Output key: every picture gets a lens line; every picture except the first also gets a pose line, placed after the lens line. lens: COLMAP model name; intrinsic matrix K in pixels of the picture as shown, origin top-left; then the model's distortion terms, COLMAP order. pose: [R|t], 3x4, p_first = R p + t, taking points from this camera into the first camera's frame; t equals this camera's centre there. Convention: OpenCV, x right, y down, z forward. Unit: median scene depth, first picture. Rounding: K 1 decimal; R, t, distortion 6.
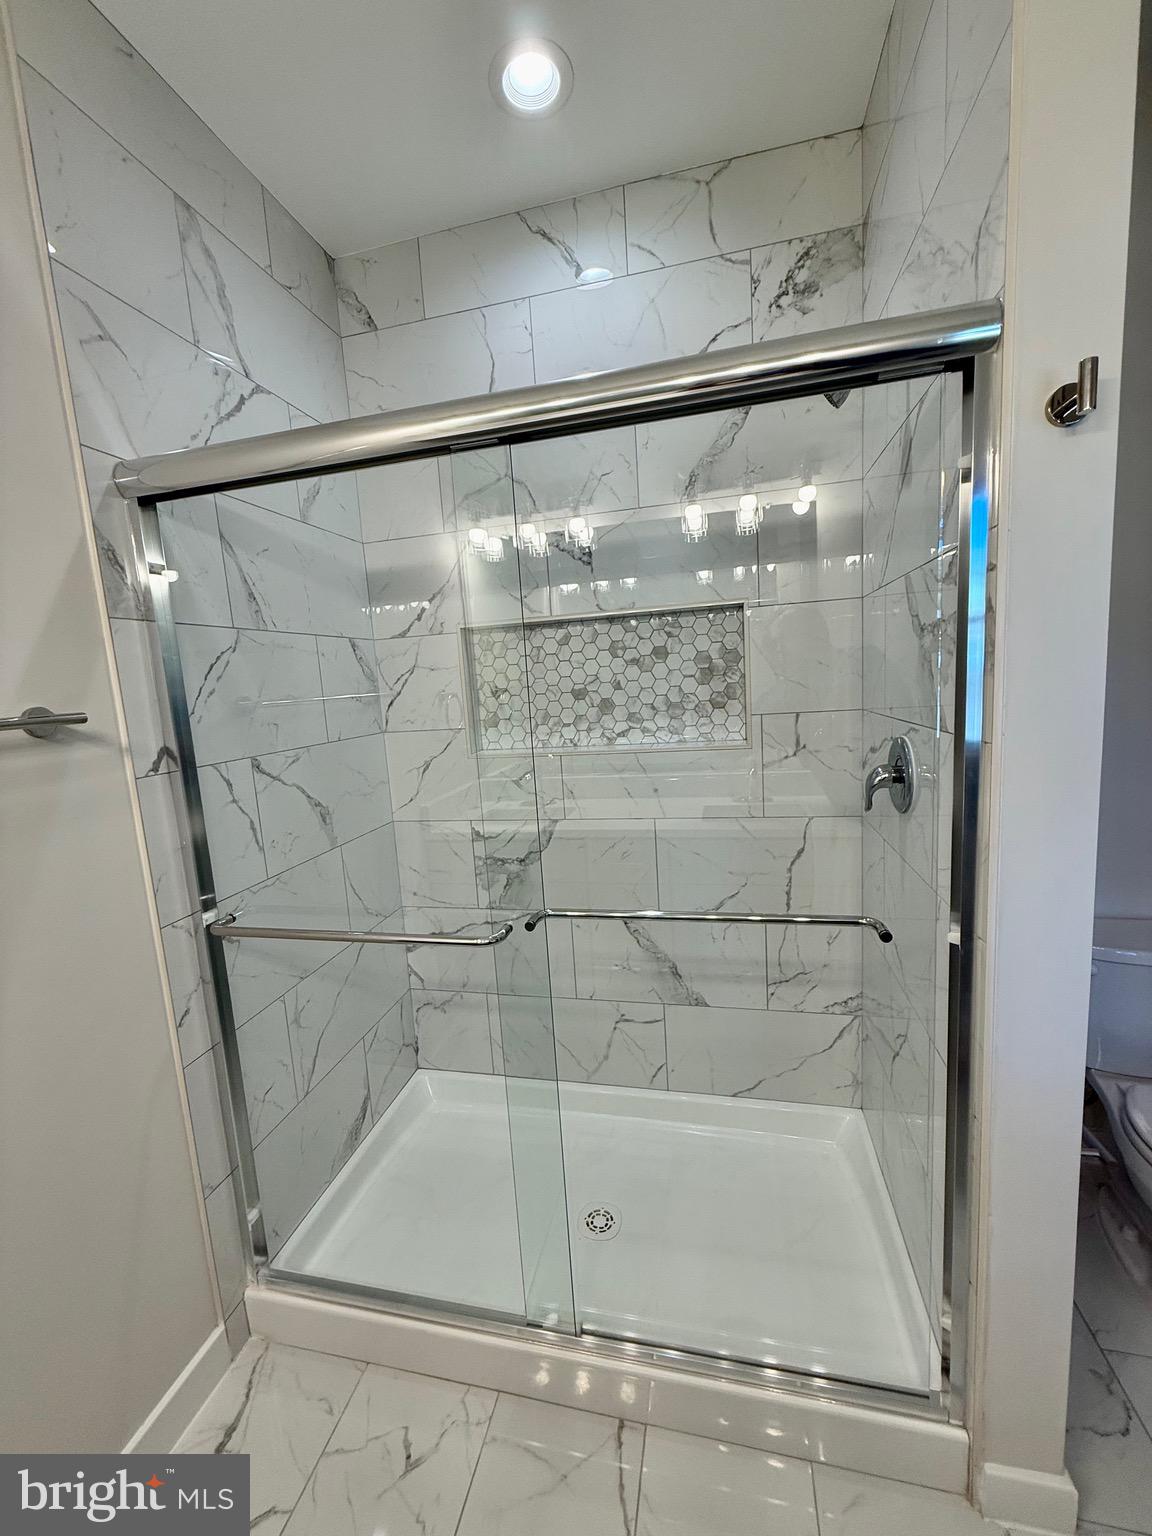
lens RADIAL K [[614.1, 0, 576.2], [0, 614.1, 764.3], [0, 0, 1]] dist [-0.000313, 0.000583]
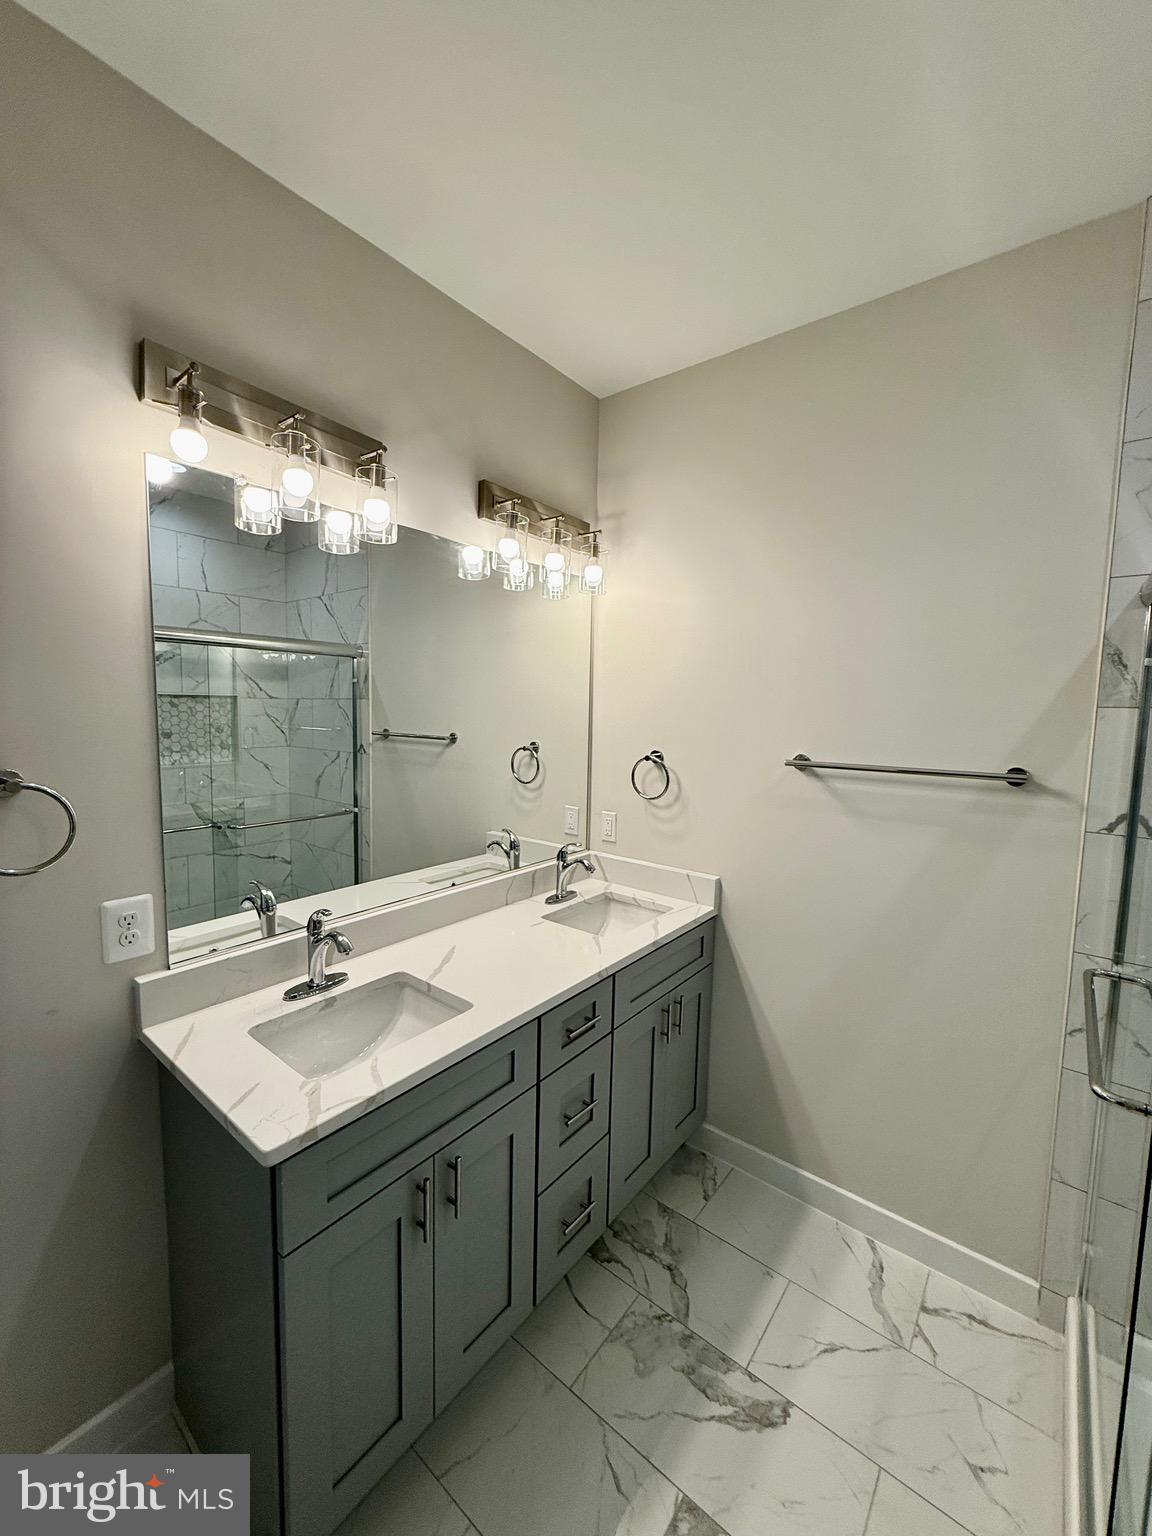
lens RADIAL K [[614.1, 0, 576.2], [0, 614.1, 764.3], [0, 0, 1]] dist [-0.000313, 0.000583]
pose [[-0.429431, 0.137391, -0.892588, 0.860305], [-0.117280, 0.971506, 0.205963, -0.253262], [0.895452, 0.193130, -0.401082, 0.544999]]
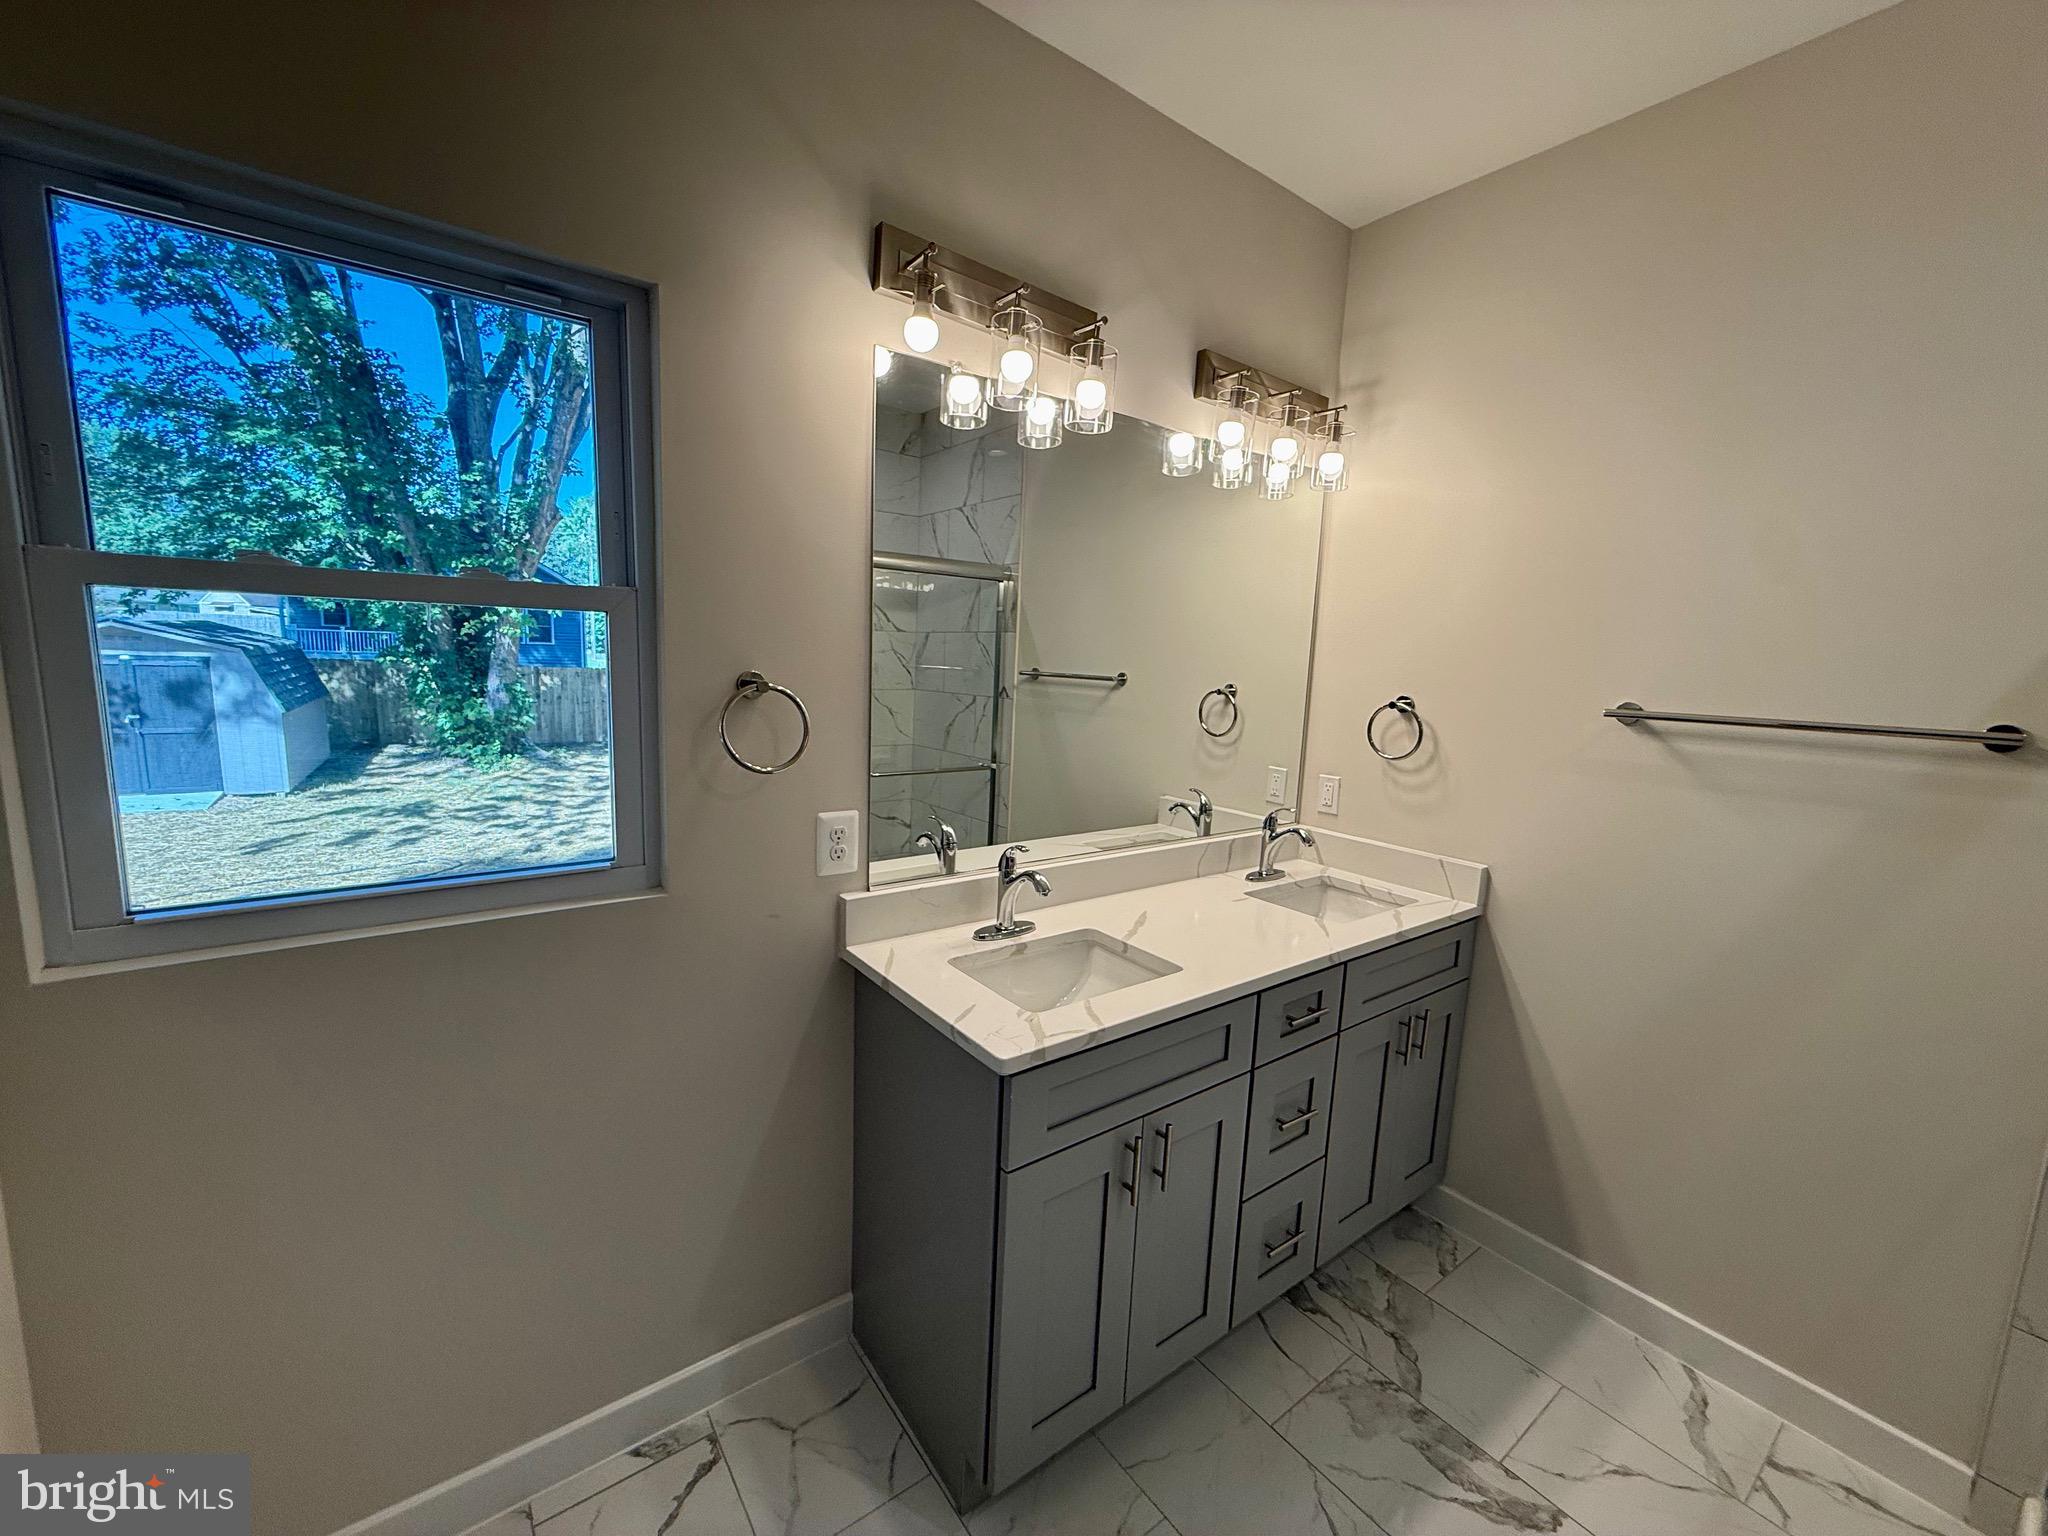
lens RADIAL K [[818.8, 0, 1019.7], [0, 818.8, 768.9], [0, 0, 1]] dist [-0.000313, 0.000583]
pose [[-0.646046, 0.141842, -0.750003, 1.110360], [-0.104811, 0.956790, 0.271233, -0.195239], [0.756068, 0.253838, -0.603264, 0.516148]]
